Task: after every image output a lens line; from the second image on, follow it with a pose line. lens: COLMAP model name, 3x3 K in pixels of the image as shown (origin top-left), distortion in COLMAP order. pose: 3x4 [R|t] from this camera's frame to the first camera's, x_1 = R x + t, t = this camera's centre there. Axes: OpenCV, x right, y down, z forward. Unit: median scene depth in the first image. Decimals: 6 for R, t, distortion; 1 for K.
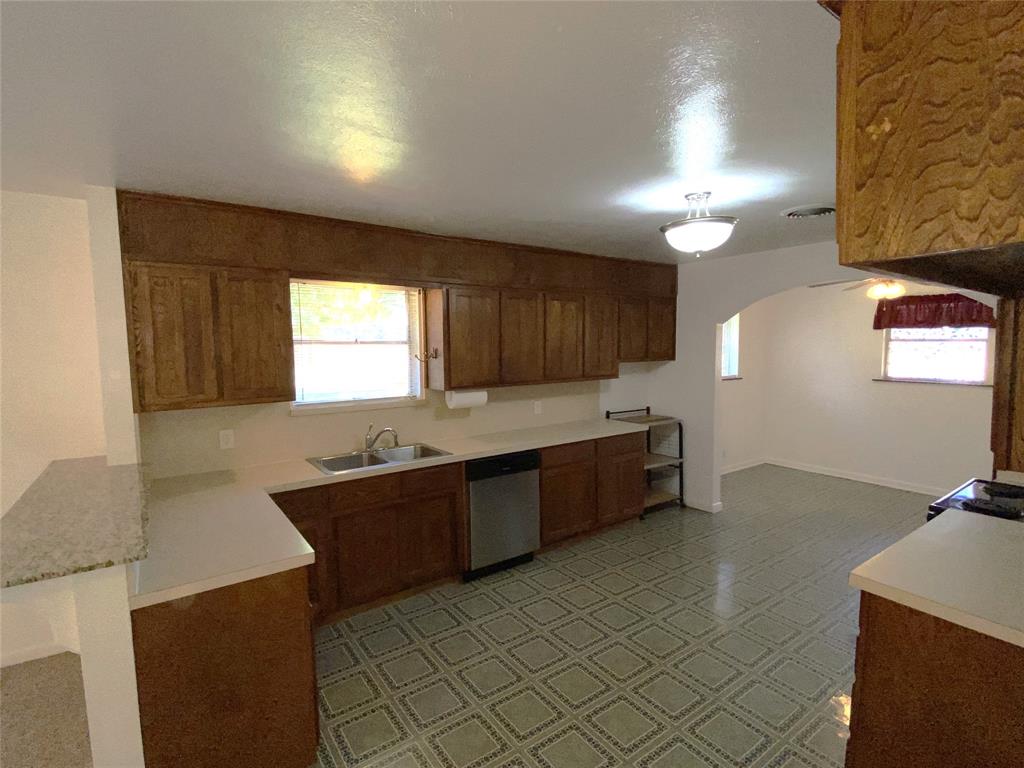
lens RADIAL K [[502.4, 0, 518.5], [0, 502.4, 387.9], [0, 0, 1]] dist [0.003062, -0.001086]
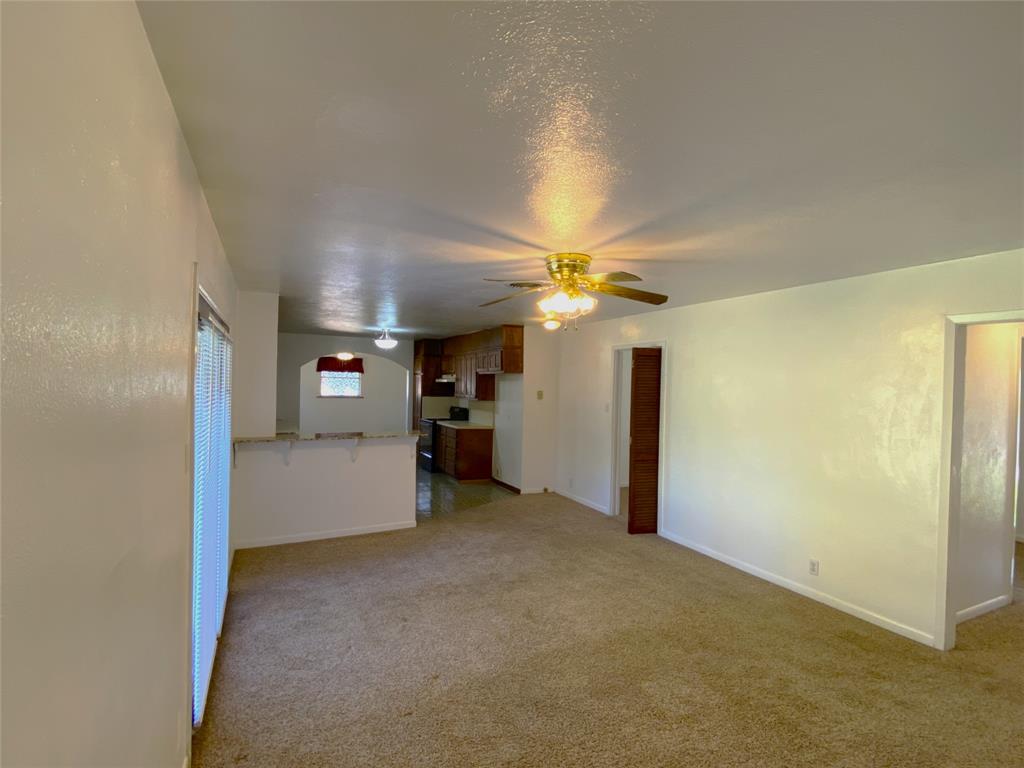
lens RADIAL K [[502.4, 0, 507.5], [0, 502.4, 387.1], [0, 0, 1]] dist [0.003062, -0.001086]
pose [[0.180479, 0.003719, 0.983572, -1.297693], [0.057494, 0.998243, -0.014325, 0.019203], [-0.981897, 0.059134, 0.179948, -0.102544]]
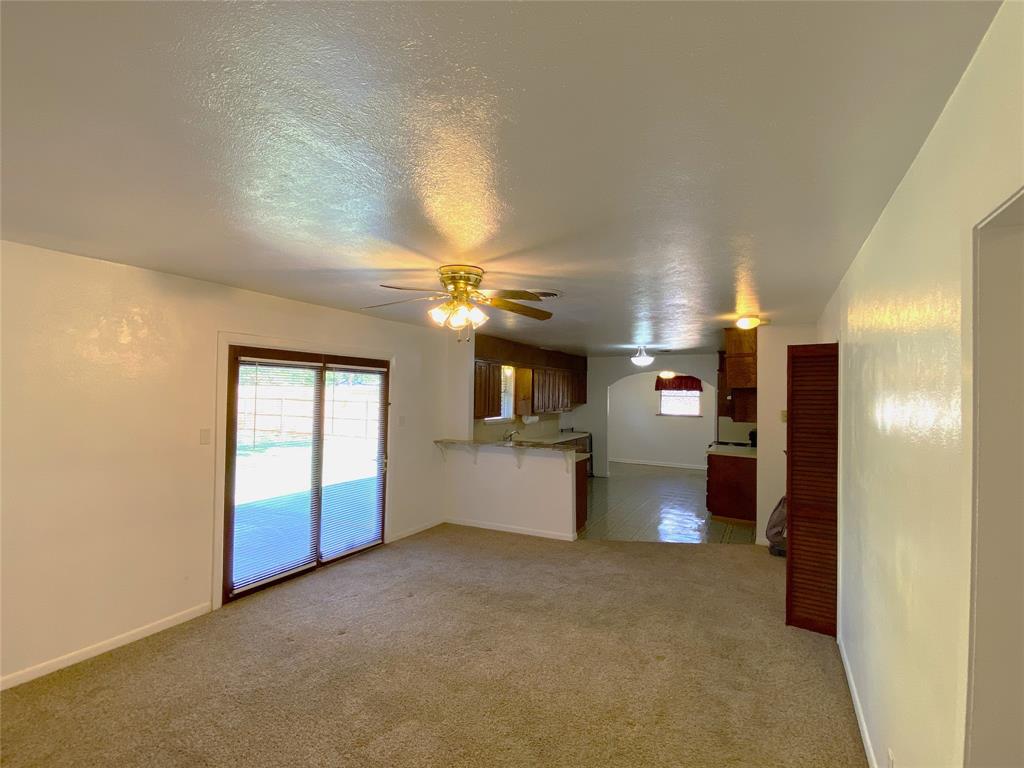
lens RADIAL K [[502.4, 0, 505.3], [0, 502.4, 382.0], [0, 0, 1]] dist [0.003062, -0.001086]
pose [[0.902074, 0.033951, 0.430243, -0.855225], [0.010459, 0.994889, -0.100435, 0.057813], [-0.431454, 0.095099, 0.897108, -0.678030]]
